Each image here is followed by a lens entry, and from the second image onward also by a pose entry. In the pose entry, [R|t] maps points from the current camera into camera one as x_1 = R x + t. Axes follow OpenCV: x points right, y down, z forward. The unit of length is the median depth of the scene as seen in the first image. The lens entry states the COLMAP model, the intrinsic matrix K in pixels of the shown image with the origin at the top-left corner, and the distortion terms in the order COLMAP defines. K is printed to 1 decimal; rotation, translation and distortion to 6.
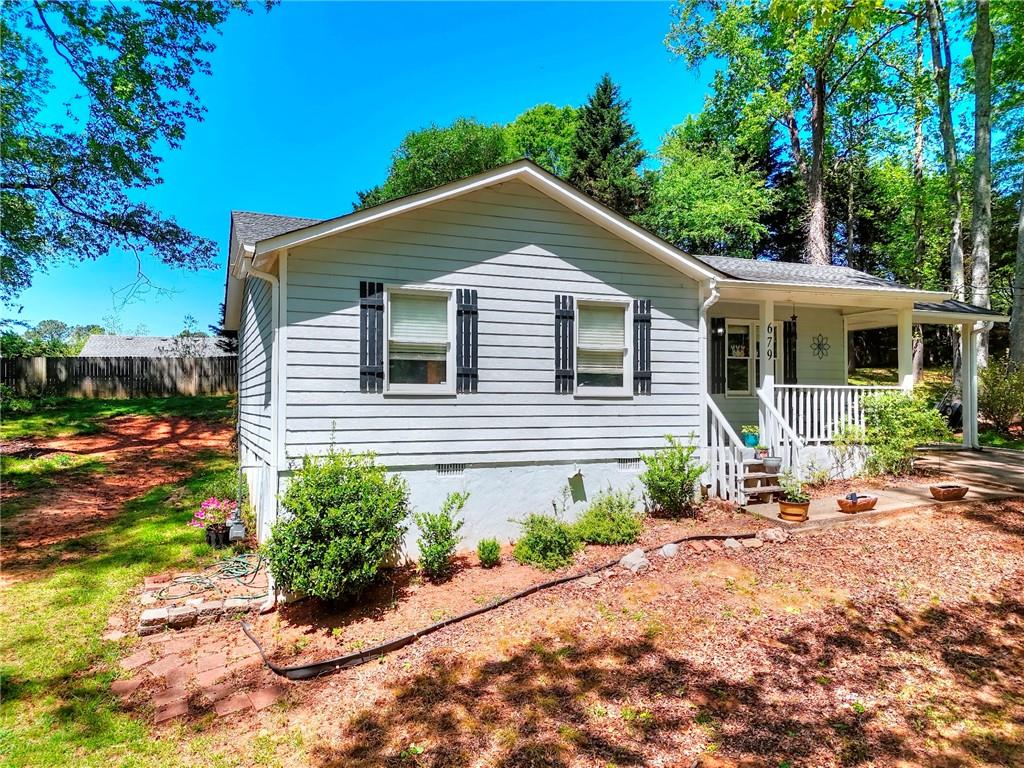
lens RADIAL K [[747.4, 0, 512.0], [0, 747.4, 384.0], [0, 0, 1]] dist [0.119912, -0.130915]
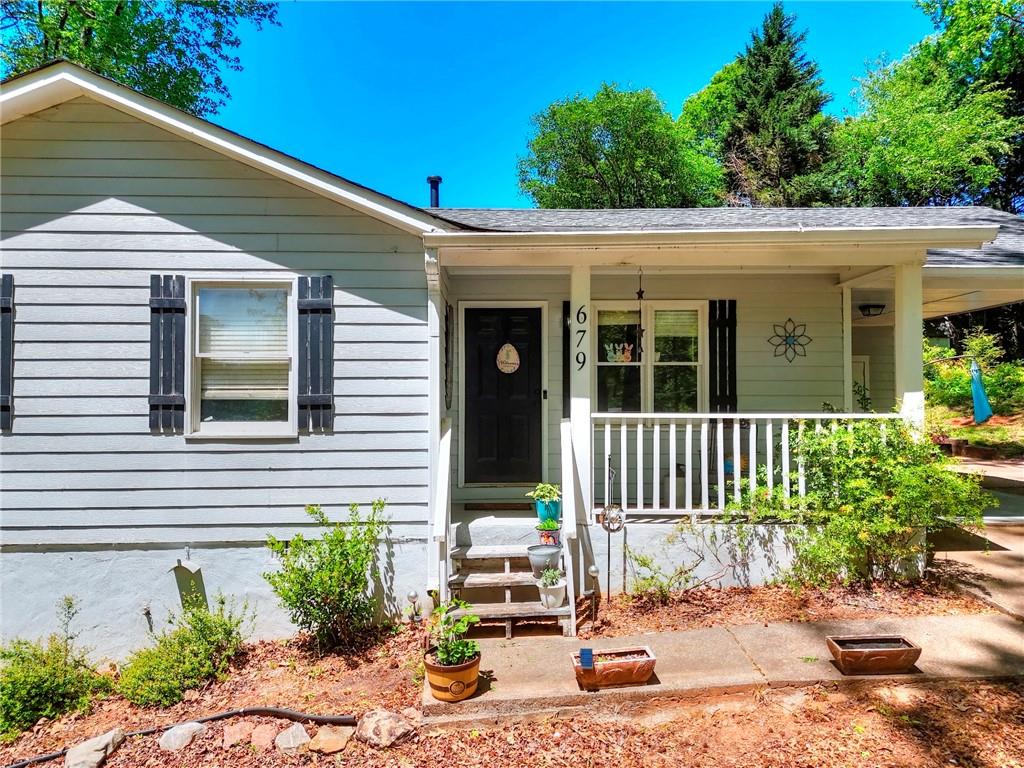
lens RADIAL K [[747.4, 0, 512.0], [0, 747.4, 384.0], [0, 0, 1]] dist [0.119912, -0.130915]
pose [[0.932157, -0.011674, -0.361866, 0.567190], [0.012055, 0.999927, -0.001205, -0.024506], [0.361853, -0.003239, 0.932229, 0.521007]]
